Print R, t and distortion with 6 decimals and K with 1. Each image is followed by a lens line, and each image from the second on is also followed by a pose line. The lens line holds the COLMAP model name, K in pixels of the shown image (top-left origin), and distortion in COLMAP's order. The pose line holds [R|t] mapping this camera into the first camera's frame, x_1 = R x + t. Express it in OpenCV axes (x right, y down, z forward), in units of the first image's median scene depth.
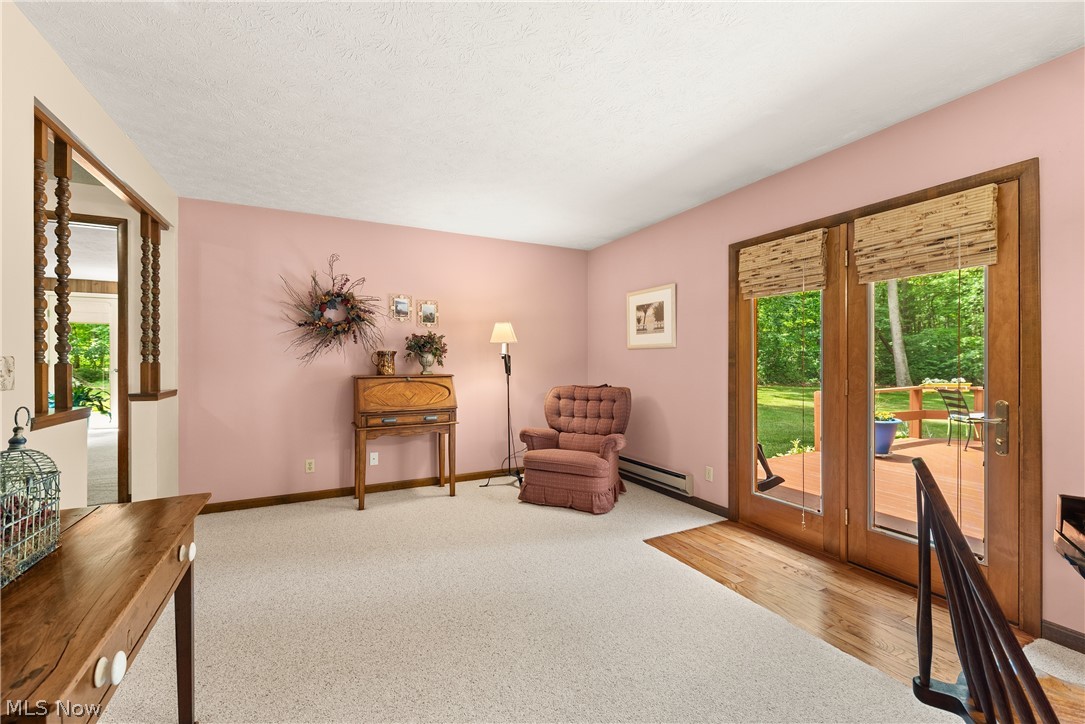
lens RADIAL K [[441.8, 0, 556.9], [0, 441.8, 363.2], [0, 0, 1]] dist [-0.000448, -0.000057]
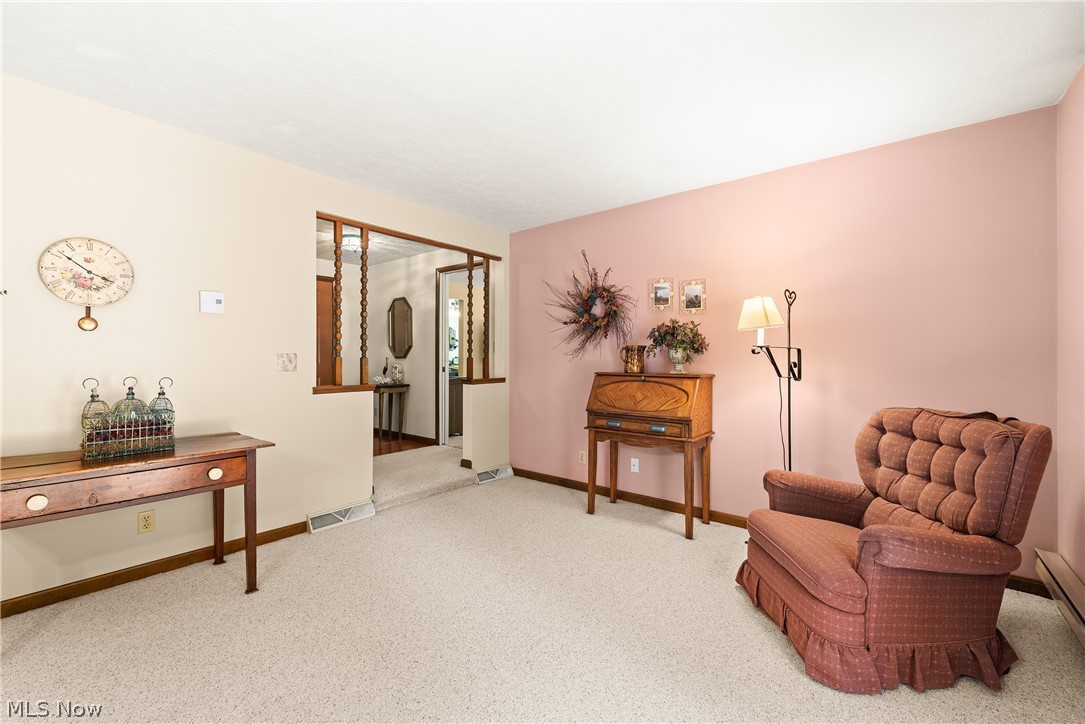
lens RADIAL K [[452.2, 0, 539.9], [0, 452.2, 359.0], [0, 0, 1]] dist [-0.006830, -0.000390]
pose [[0.380677, 0.005707, -0.924690, 0.387719], [-0.007763, 0.999965, 0.002975, -0.002158], [0.924675, 0.006046, 0.380709, 0.496376]]
